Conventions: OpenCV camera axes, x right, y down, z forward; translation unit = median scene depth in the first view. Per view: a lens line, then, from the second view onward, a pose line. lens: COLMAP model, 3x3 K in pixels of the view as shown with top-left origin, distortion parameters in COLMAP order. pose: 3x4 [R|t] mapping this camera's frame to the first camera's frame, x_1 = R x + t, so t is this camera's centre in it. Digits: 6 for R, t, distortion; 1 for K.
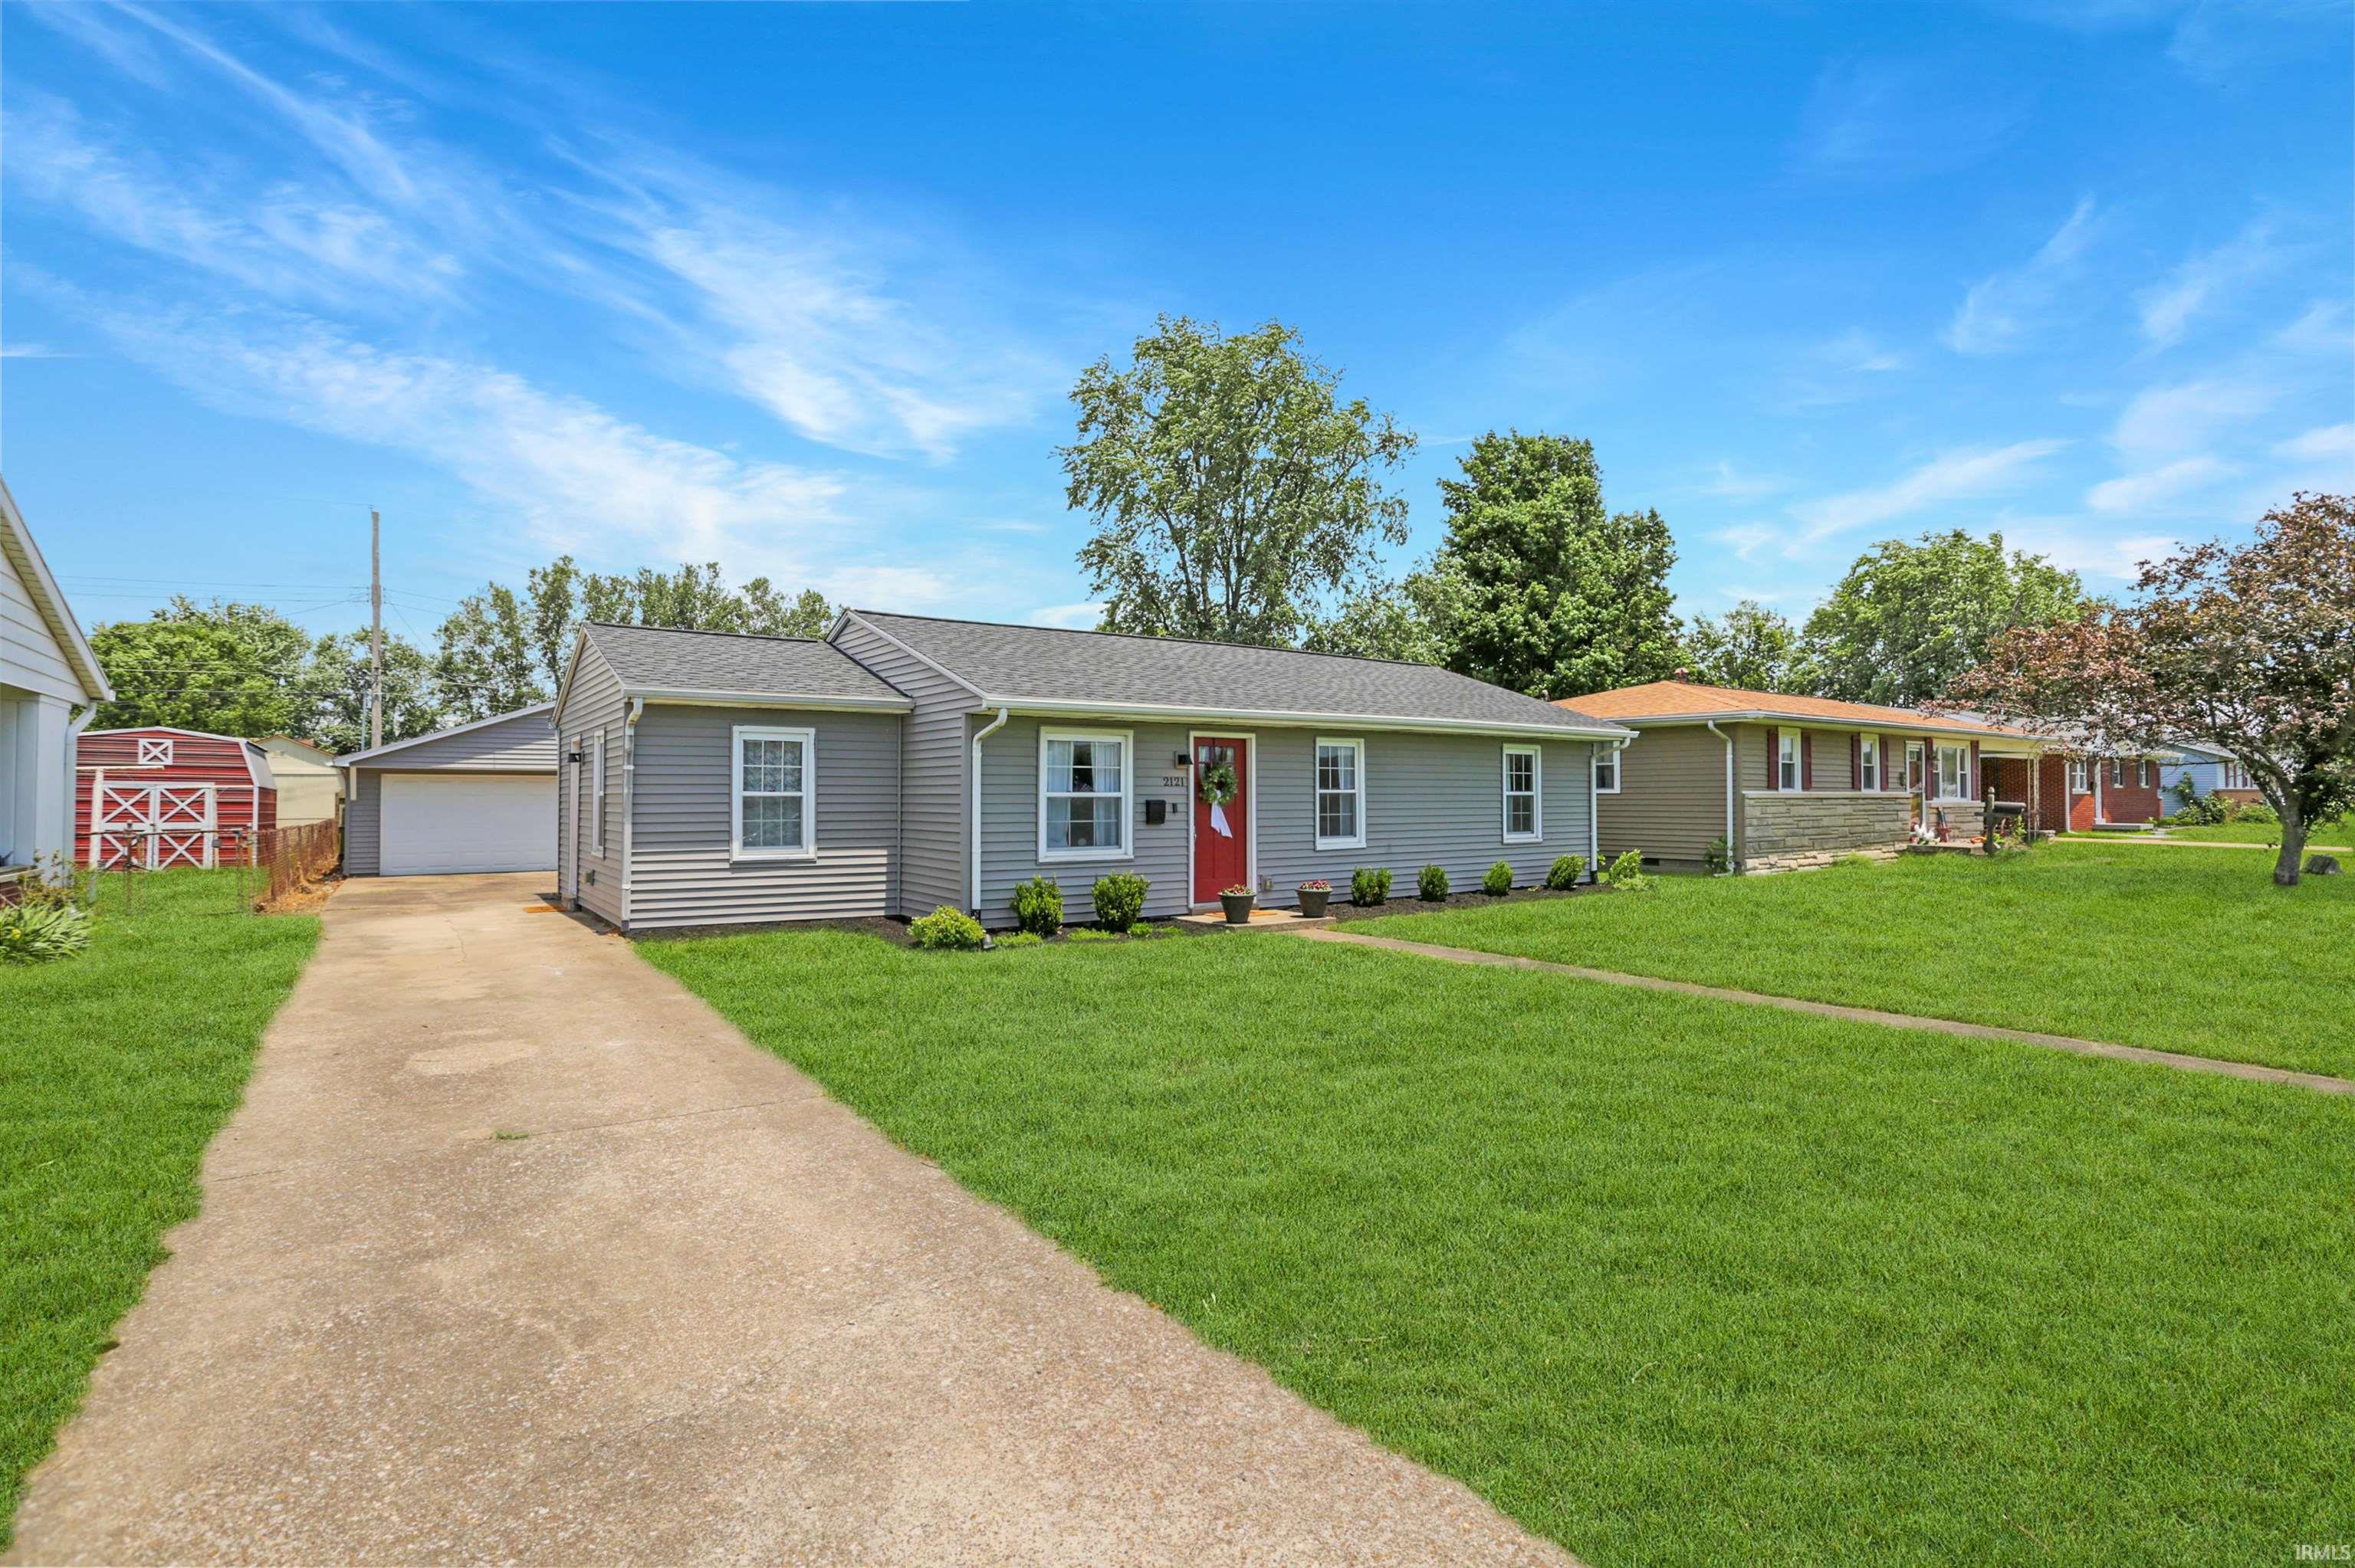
lens RADIAL K [[1164.9, 0, 1147.7], [0, 1164.9, 798.0], [0, 0, 1]] dist [-0.043077, 0.011389]
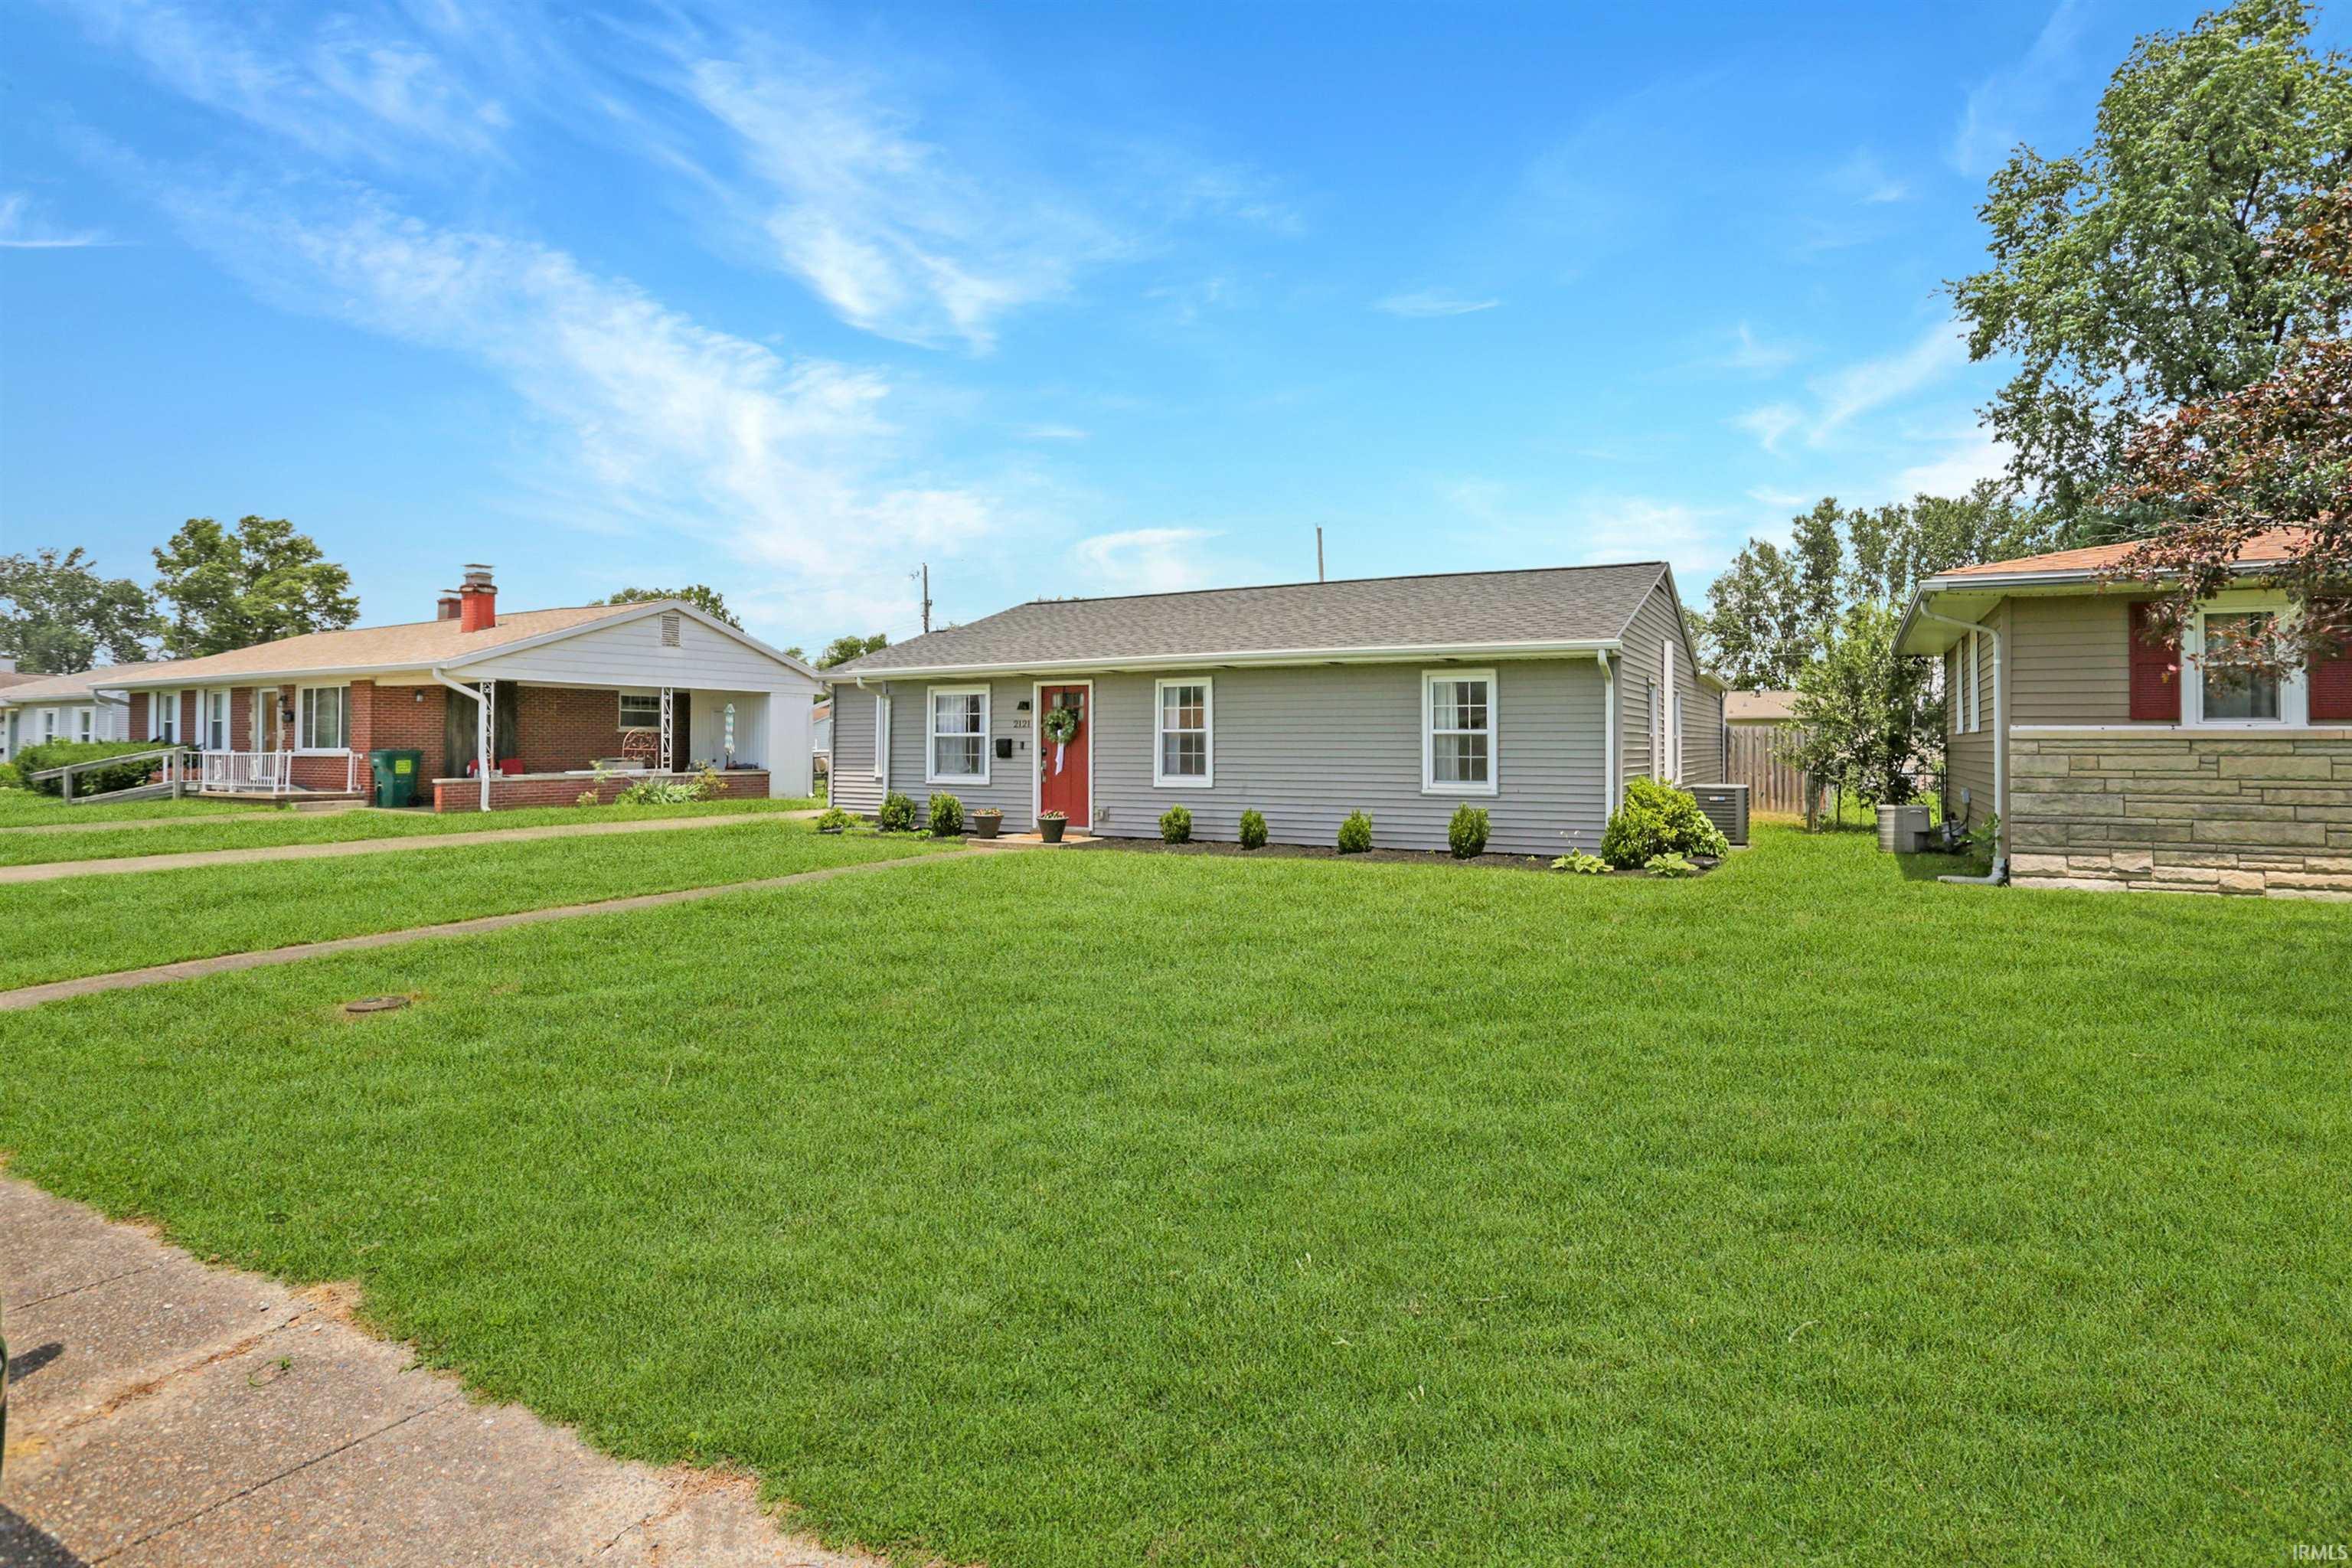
lens RADIAL K [[1163.6, 0, 1159.3], [0, 1163.6, 798.4], [0, 0, 1]] dist [-0.043077, 0.011389]
pose [[0.424168, 0.044395, -0.904494, 1.135767], [-0.003319, 0.998867, 0.047470, 0.005593], [0.905577, -0.017133, 0.423835, 0.580403]]
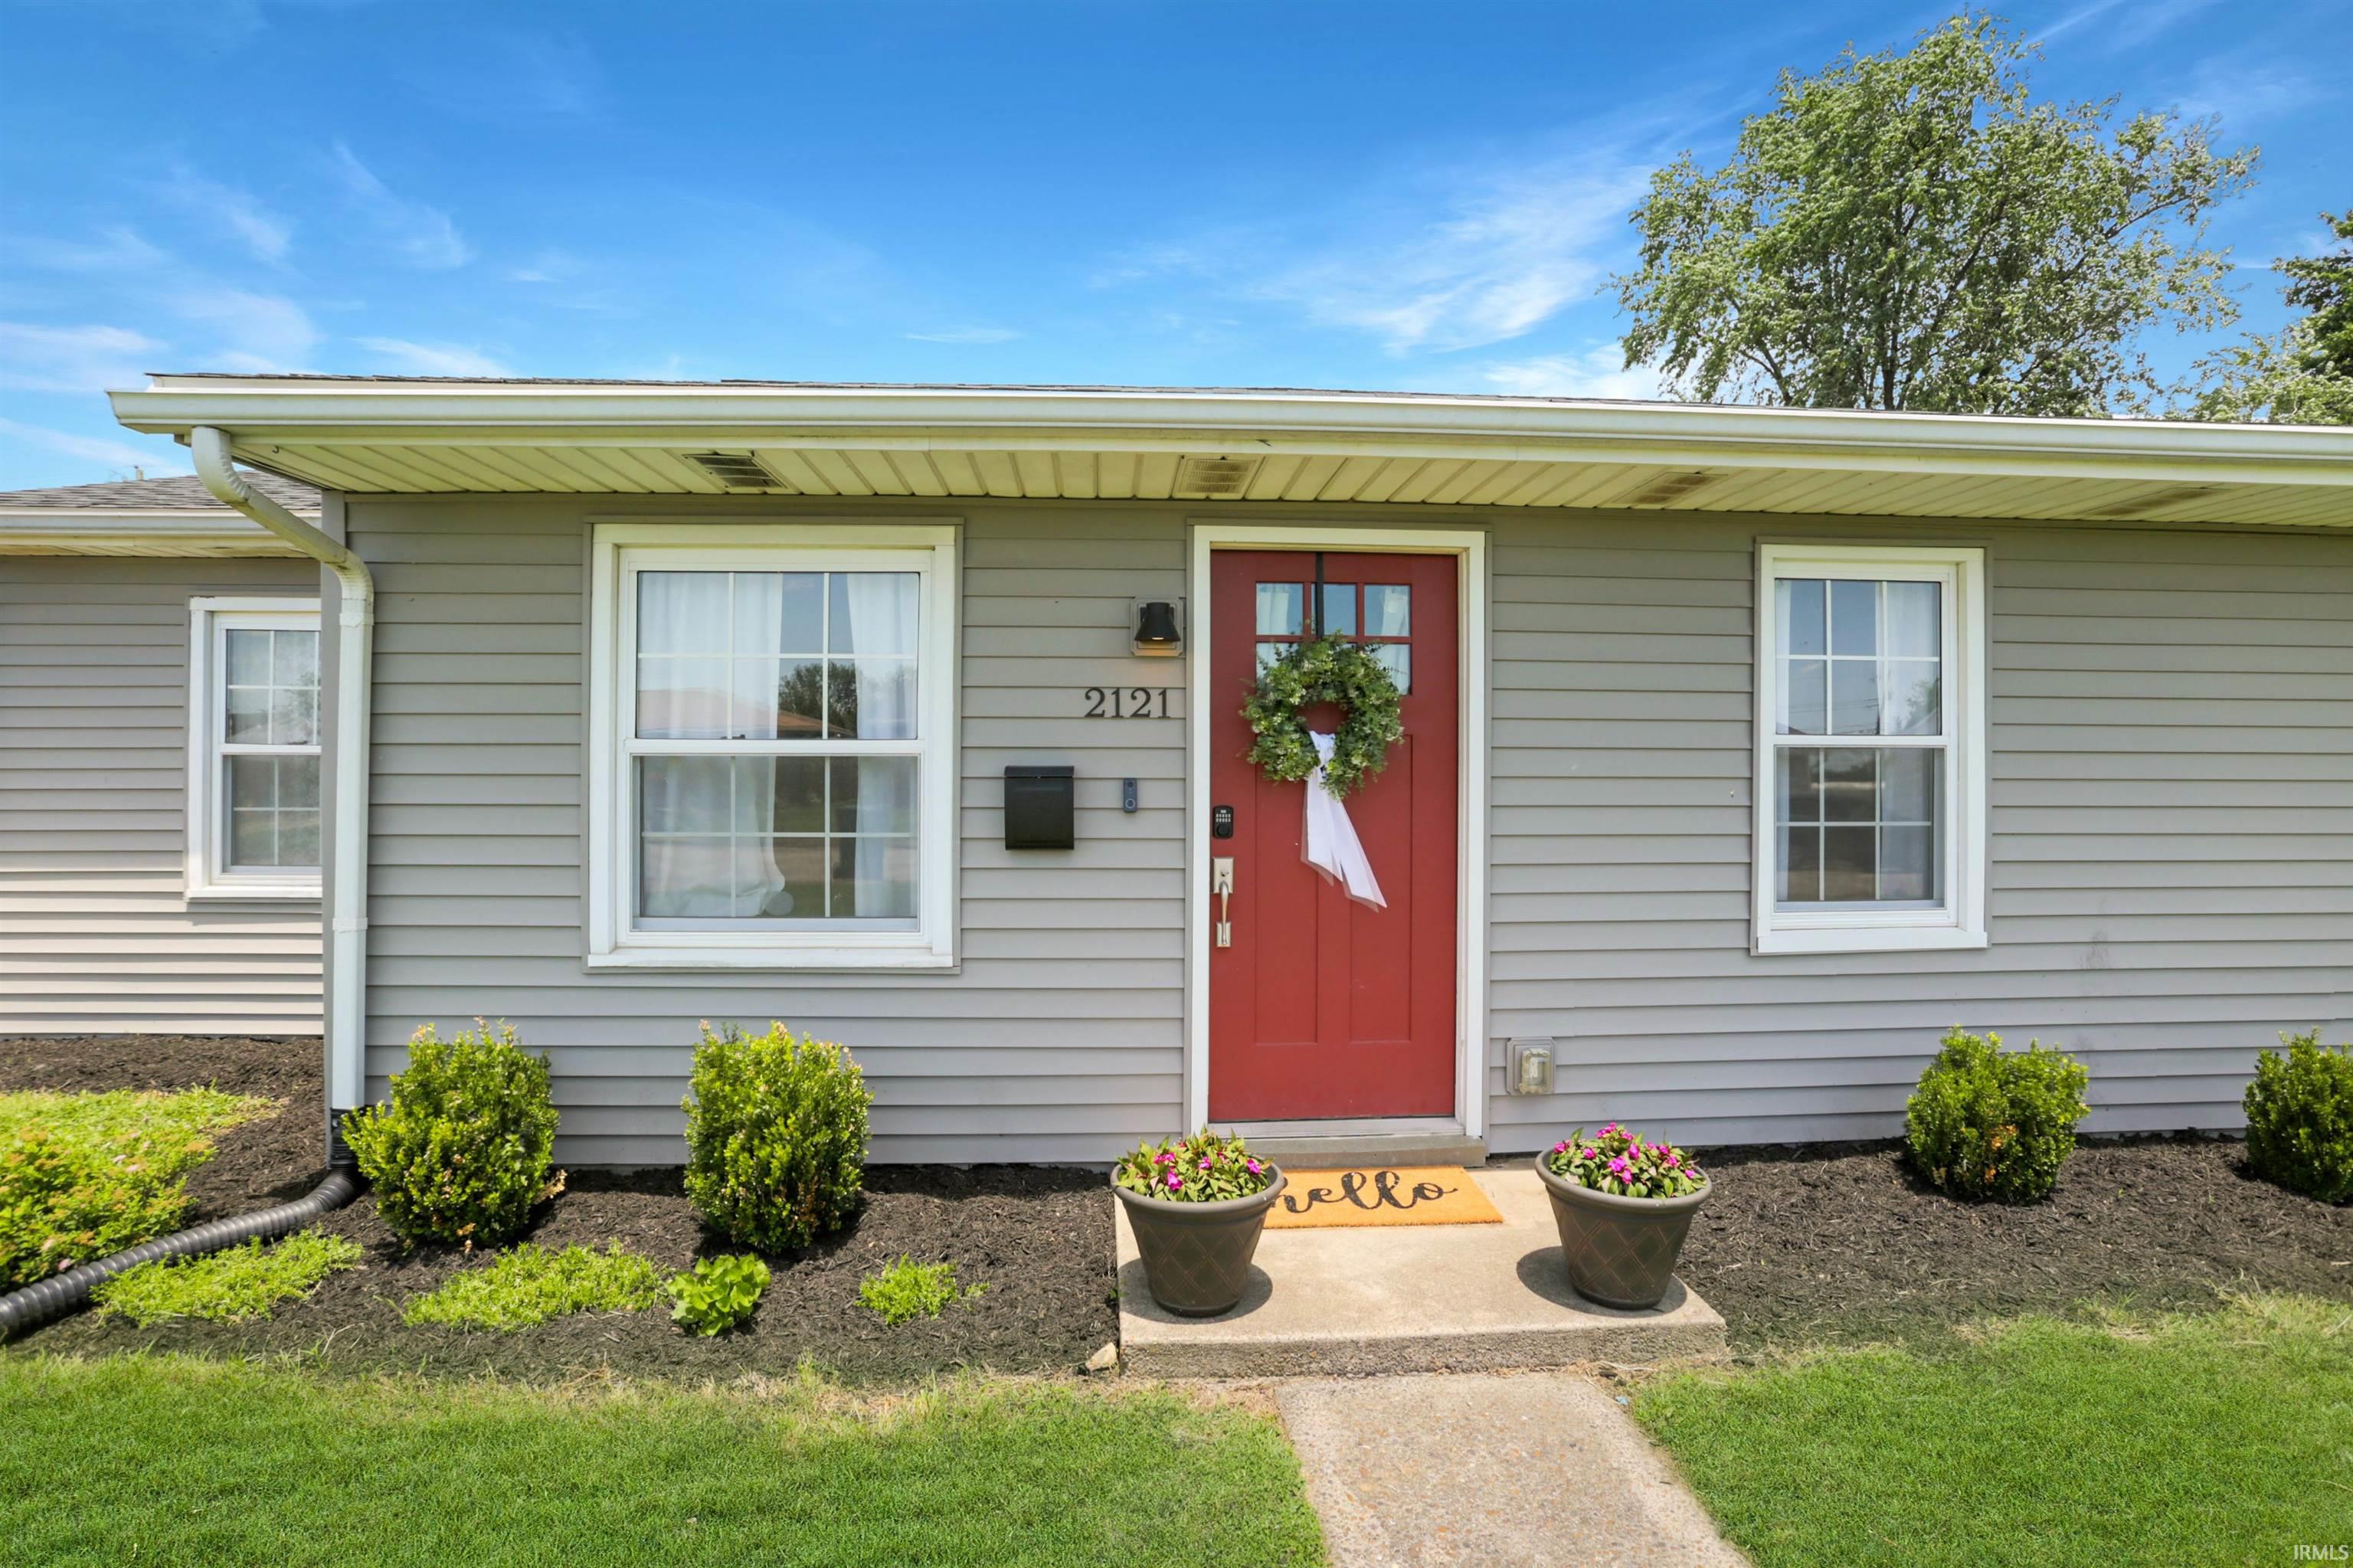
lens RADIAL K [[1164.1, 0, 1163.1], [0, 1164.1, 778.1], [0, 0, 1]] dist [-0.043077, 0.011389]
pose [[0.860186, 0.009440, -0.509894, 0.168251], [-0.005731, 0.999944, 0.008844, 0.001823], [0.509949, -0.004685, 0.860192, 0.718547]]
